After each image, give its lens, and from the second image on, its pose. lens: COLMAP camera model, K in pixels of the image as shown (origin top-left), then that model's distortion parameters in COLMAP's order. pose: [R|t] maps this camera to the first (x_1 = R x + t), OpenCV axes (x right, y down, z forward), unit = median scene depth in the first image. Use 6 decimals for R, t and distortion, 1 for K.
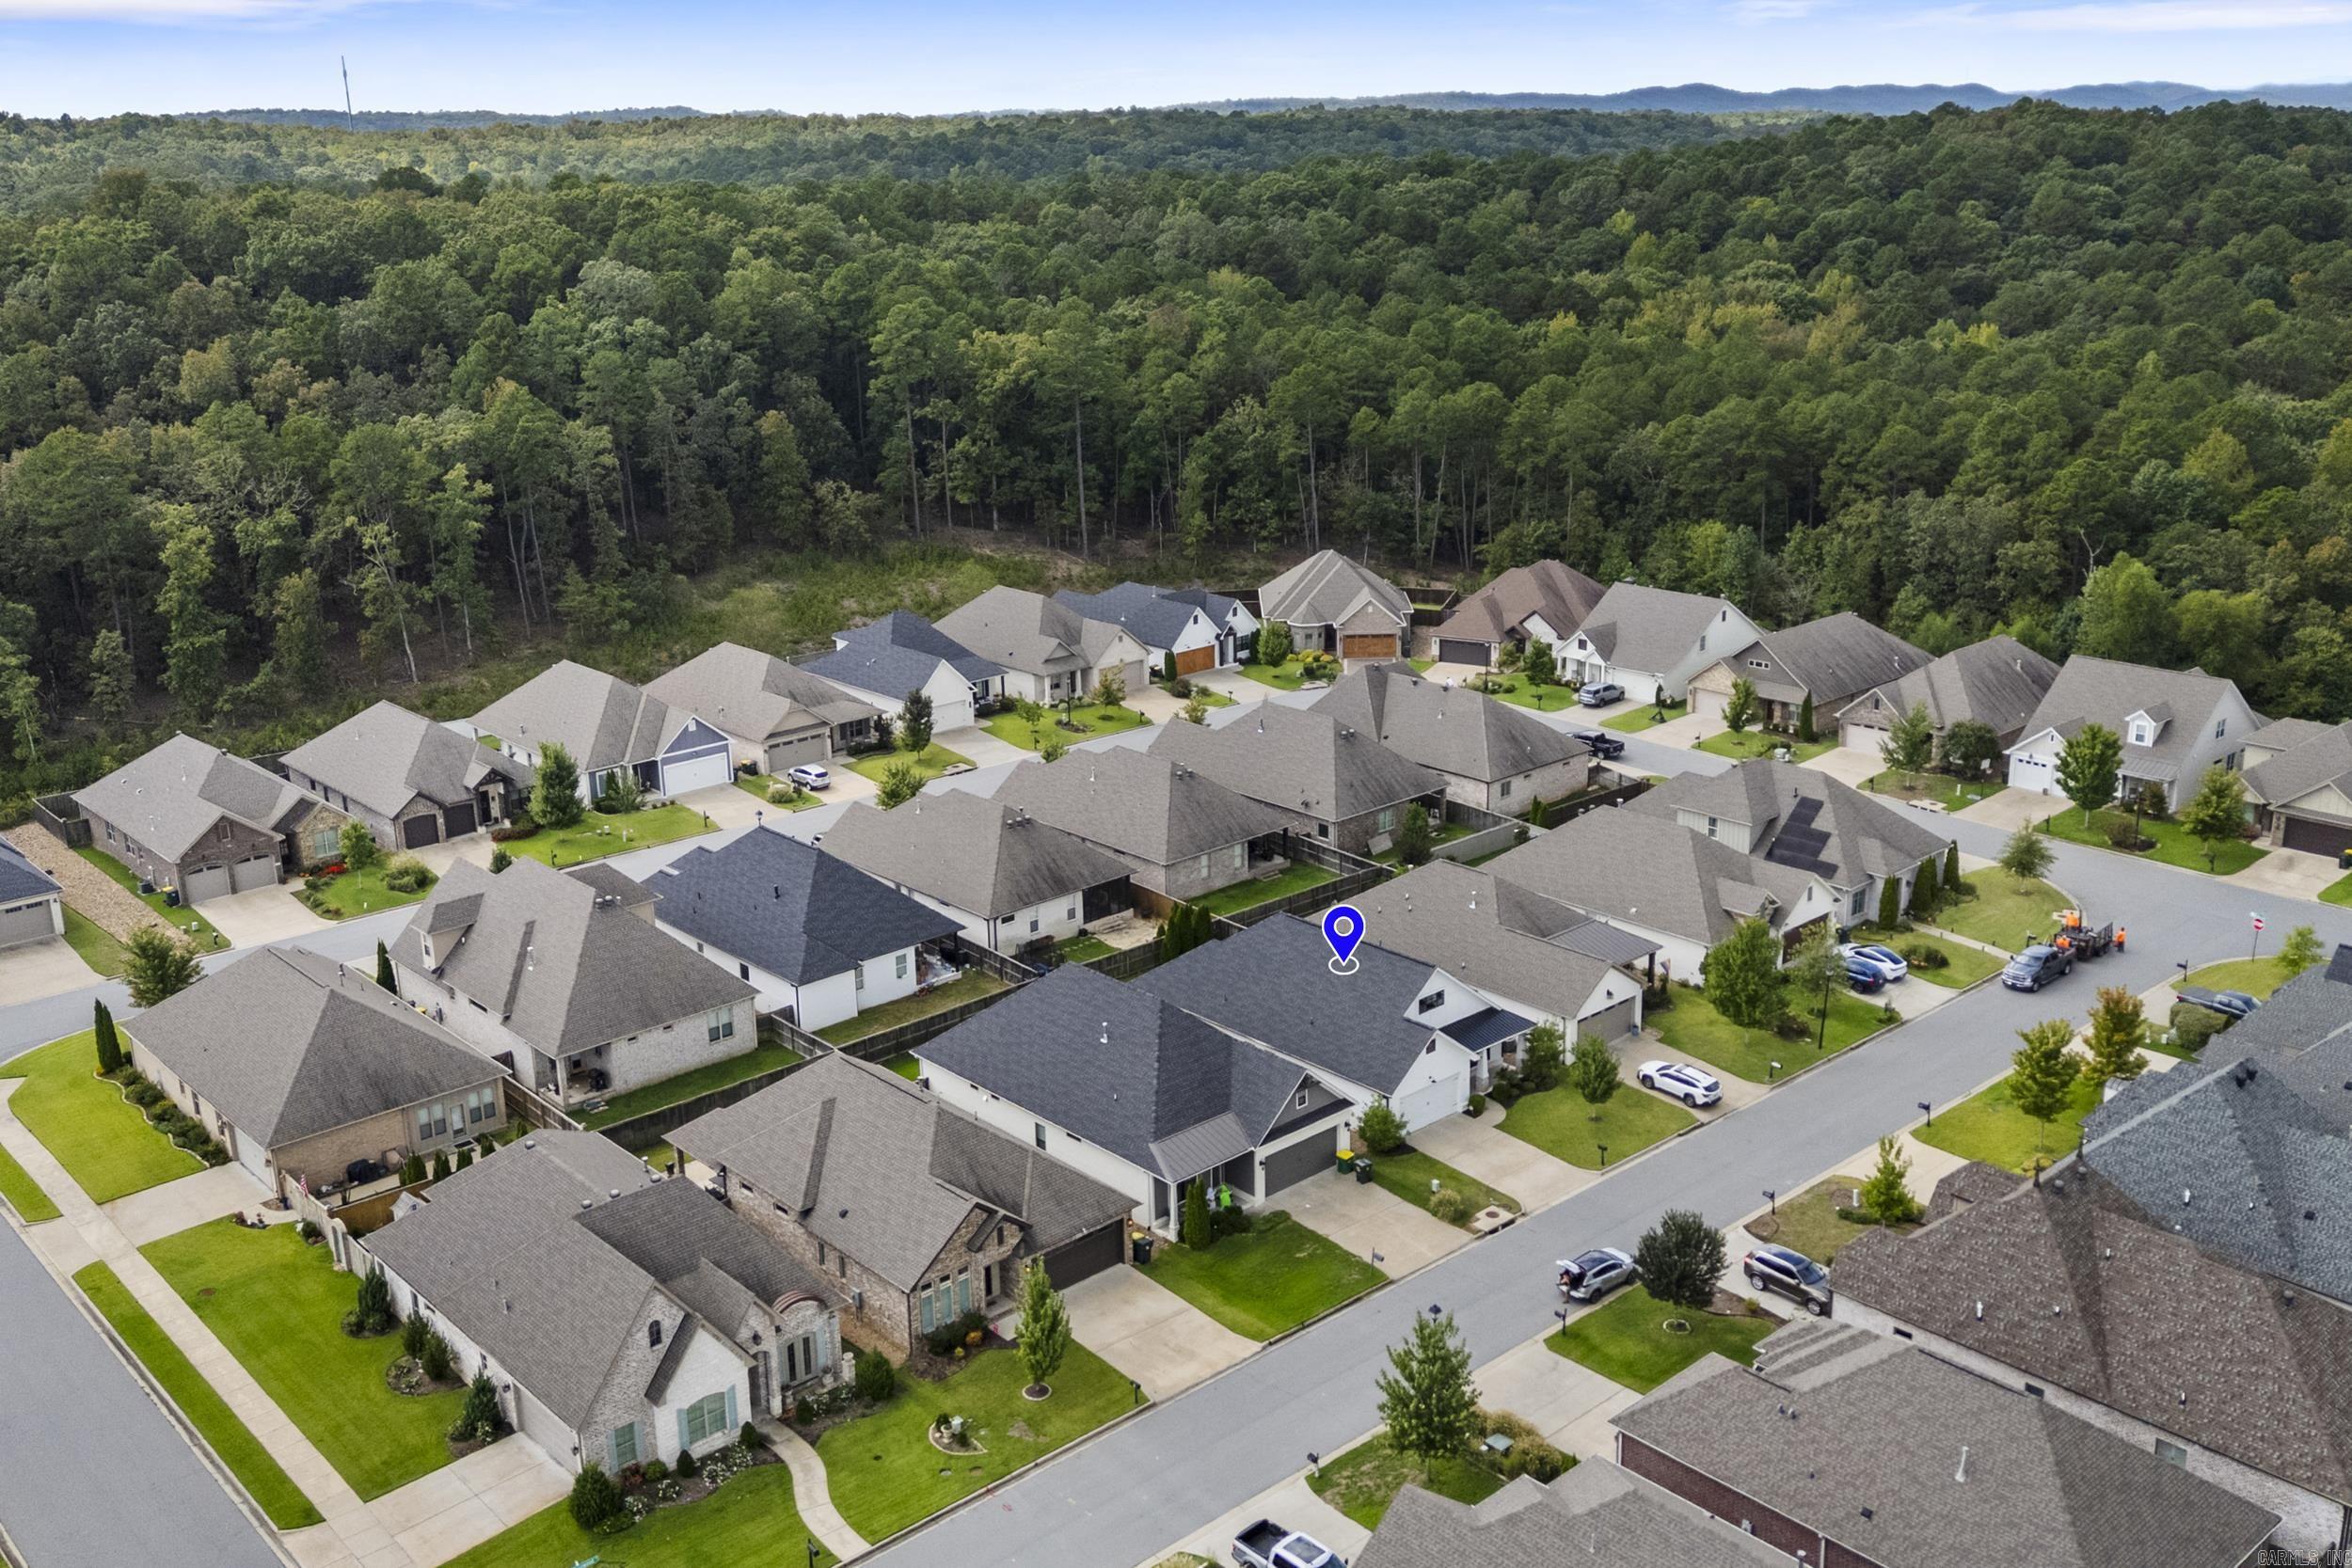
lens RADIAL K [[2197.0, 0, 1135.3], [0, 2197.0, 781.4], [0, 0, 1]] dist [0.134183, 0.001872]
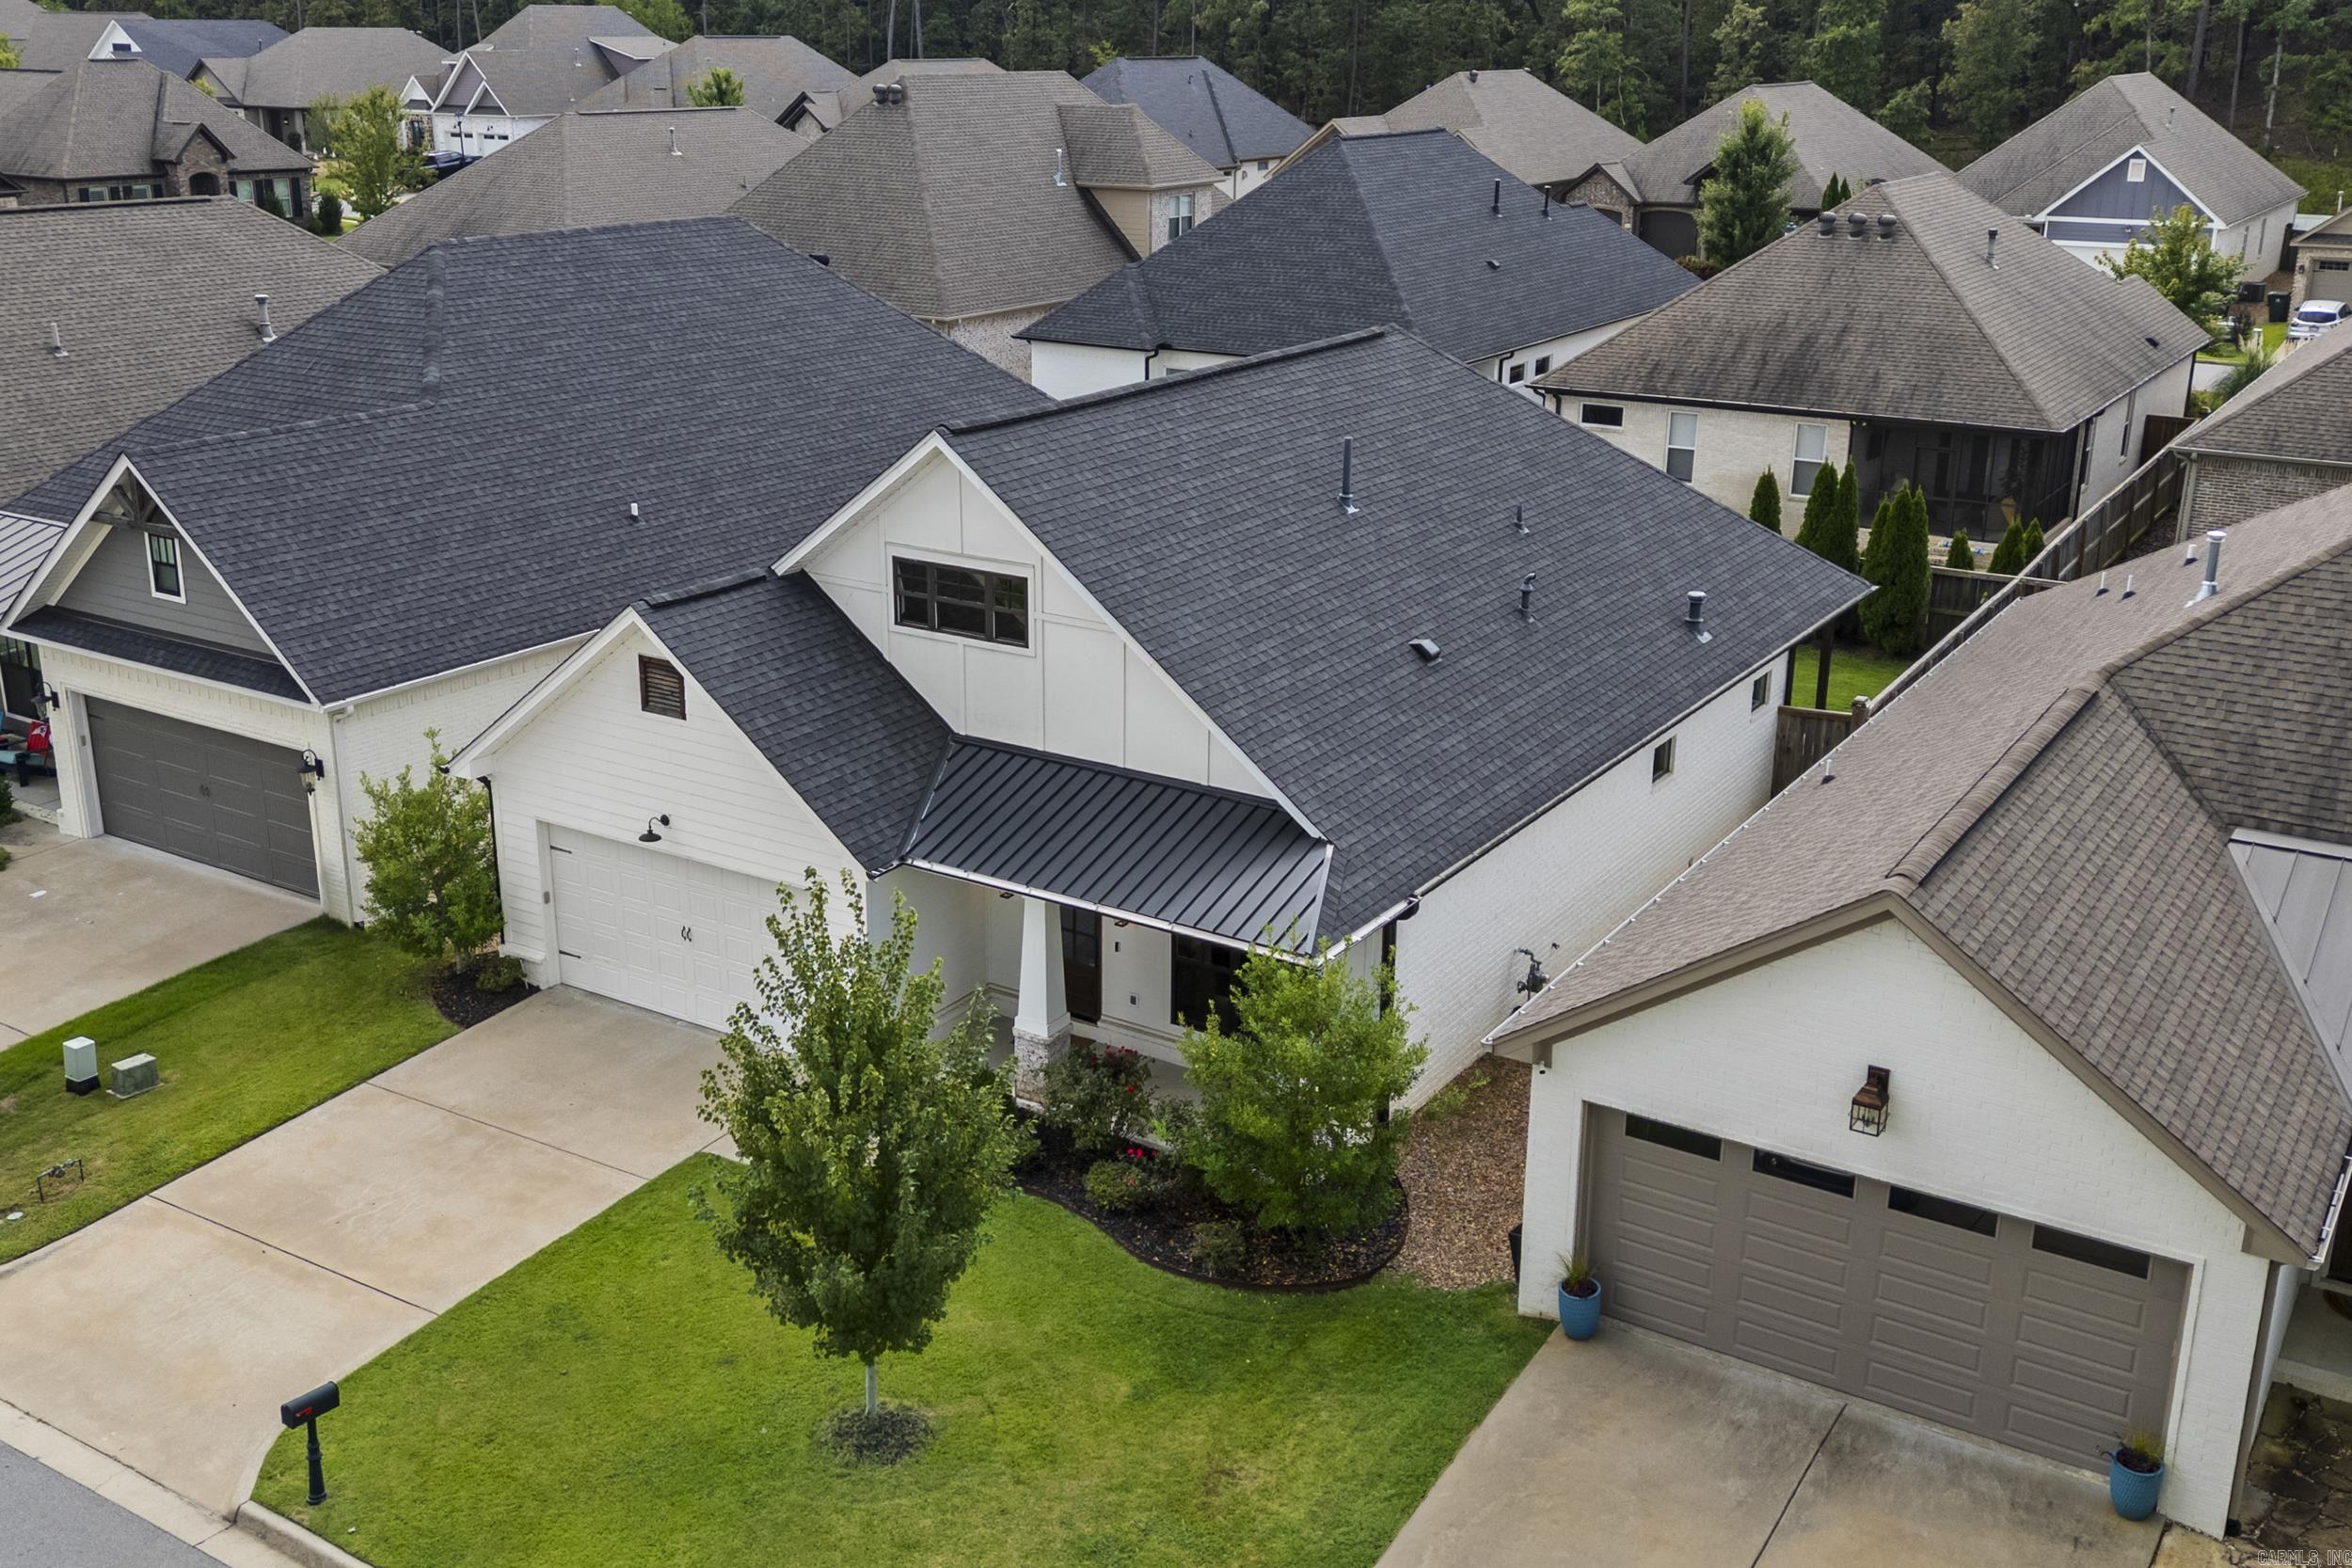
lens RADIAL K [[2240.3, 0, 1130.0], [0, 2240.3, 785.2], [0, 0, 1]] dist [0.128769, -0.228555]
pose [[0.268946, 0.337105, -0.902235, 0.267425], [-0.295231, 0.920511, 0.255928, 0.040331], [0.916792, 0.197537, 0.347091, 0.709165]]
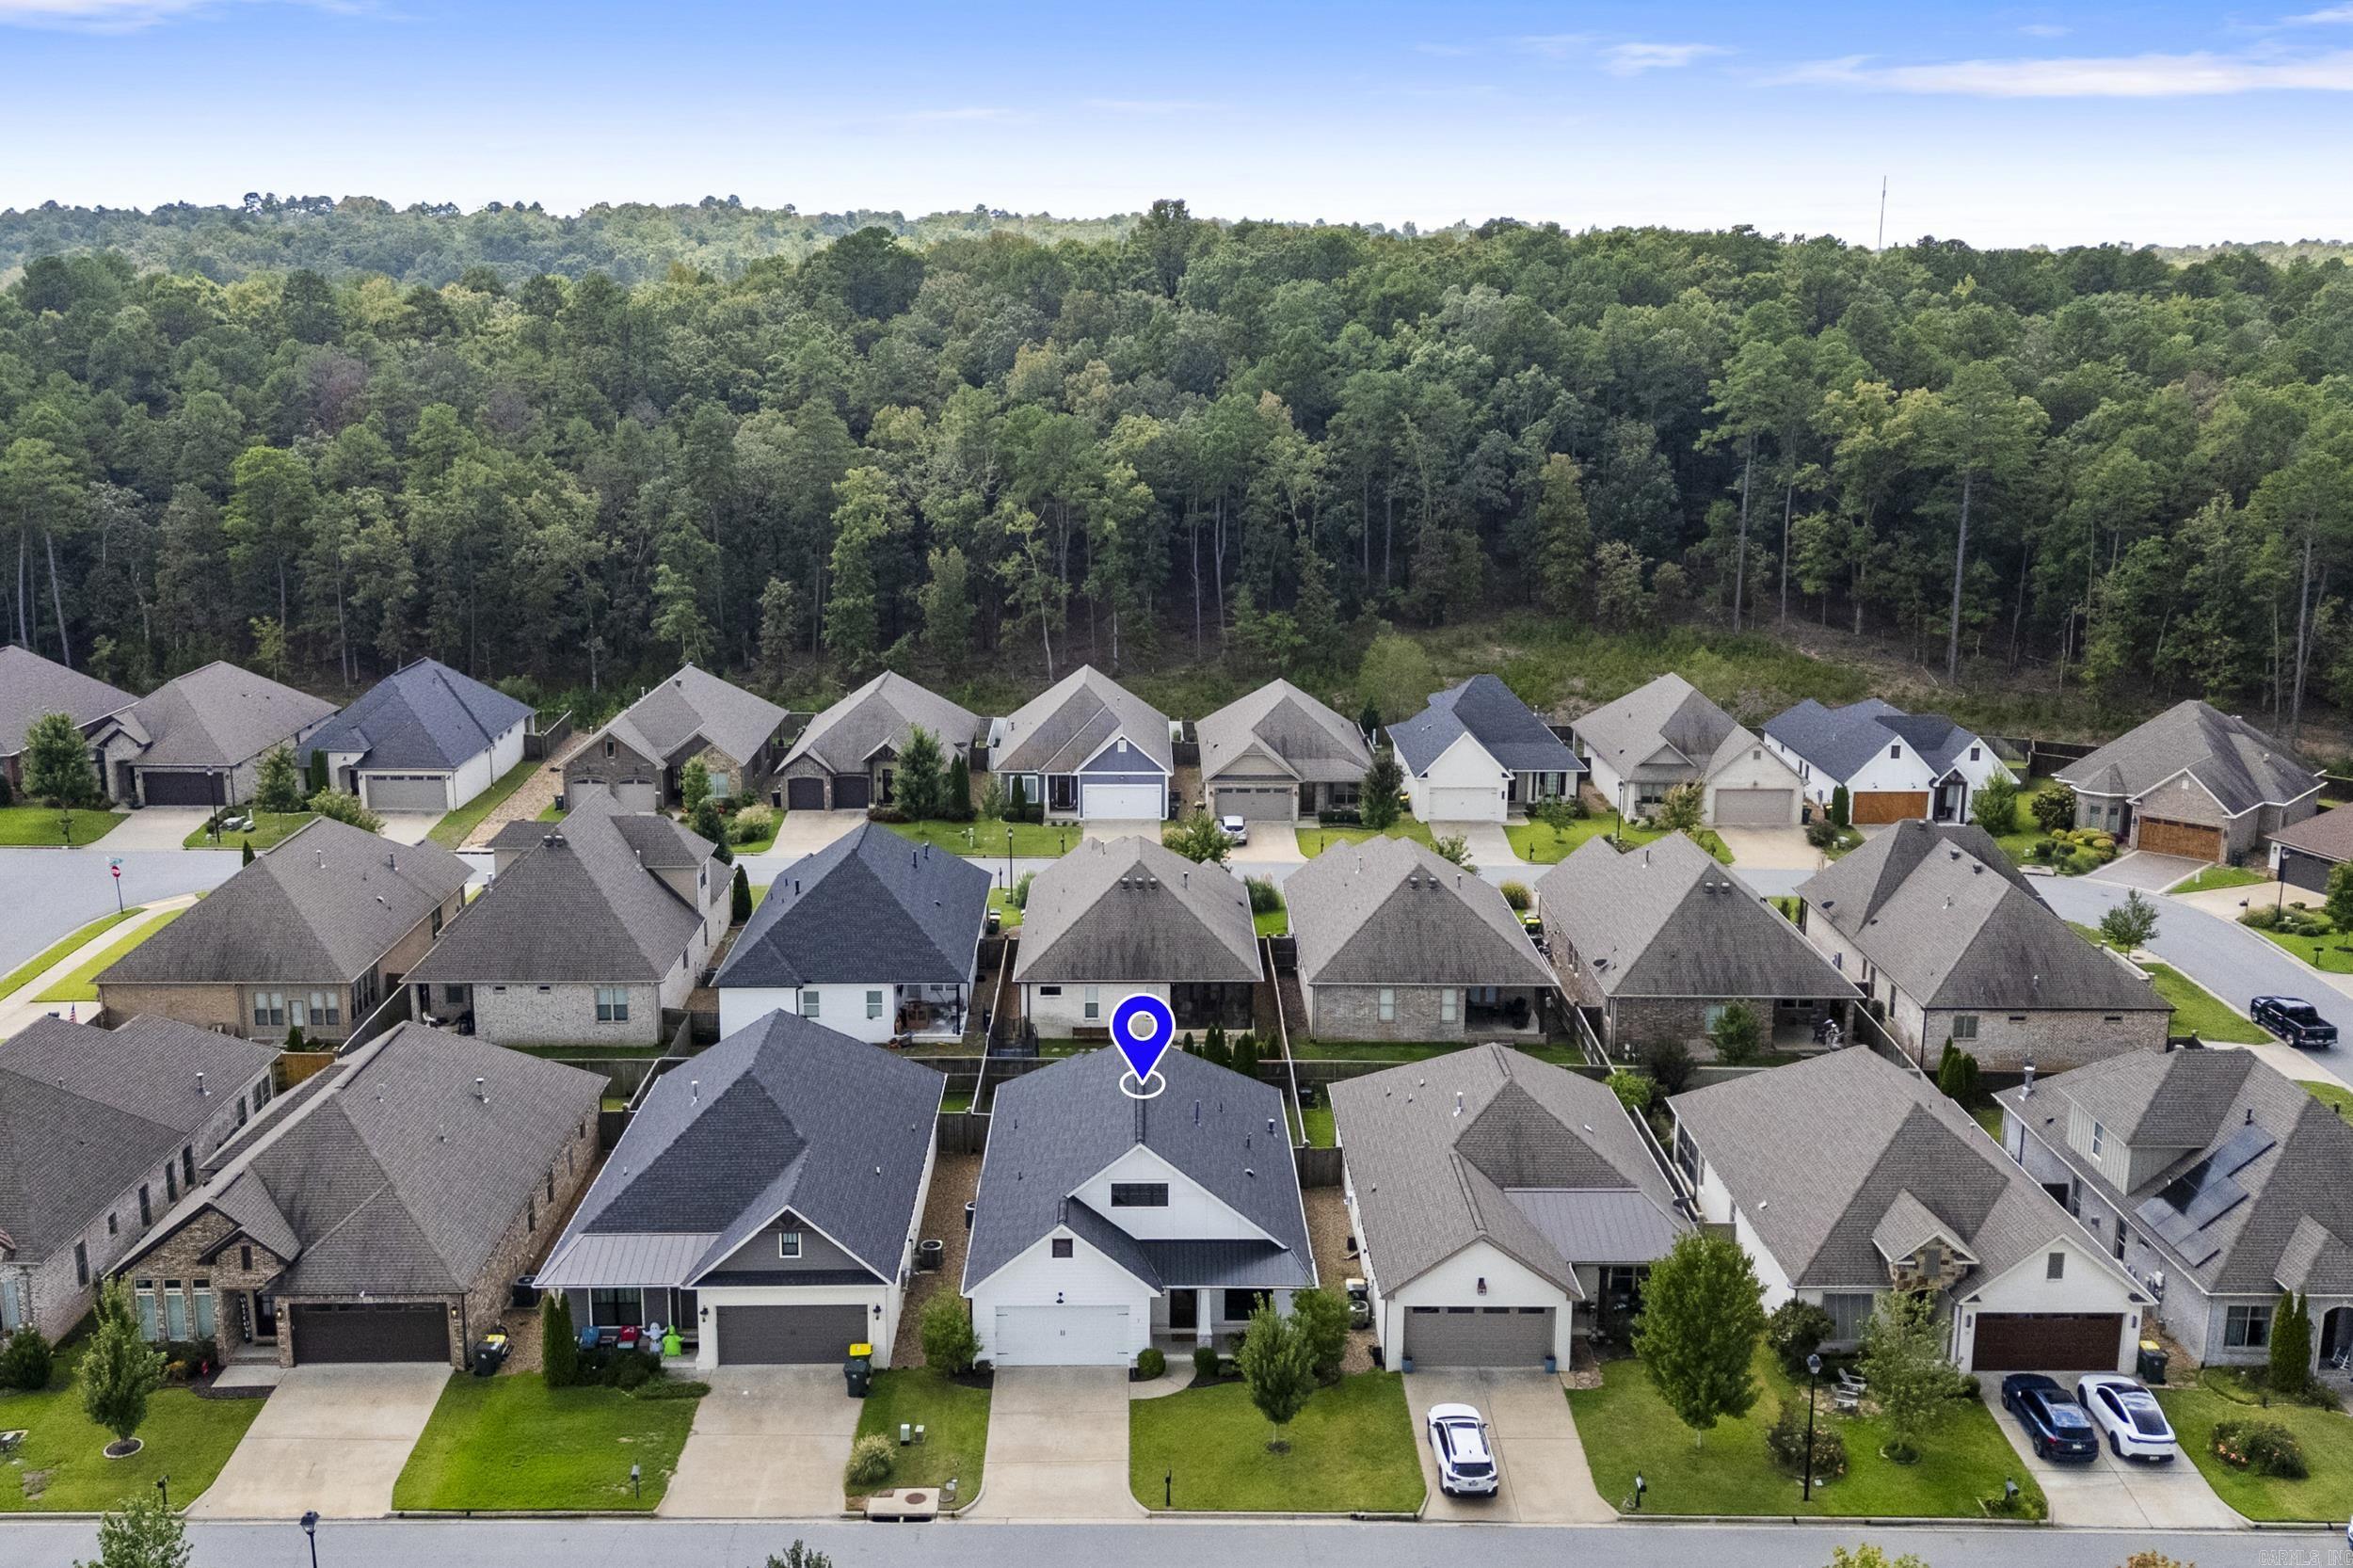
lens RADIAL K [[2241.4, 0, 1130.5], [0, 2241.4, 785.2], [0, 0, 1]] dist [0.128769, -0.228555]
pose [[0.752300, 0.169063, -0.636759, 0.413563], [-0.212119, 0.977204, 0.008845, -0.020427], [0.623739, 0.128414, 0.771012, 0.342525]]
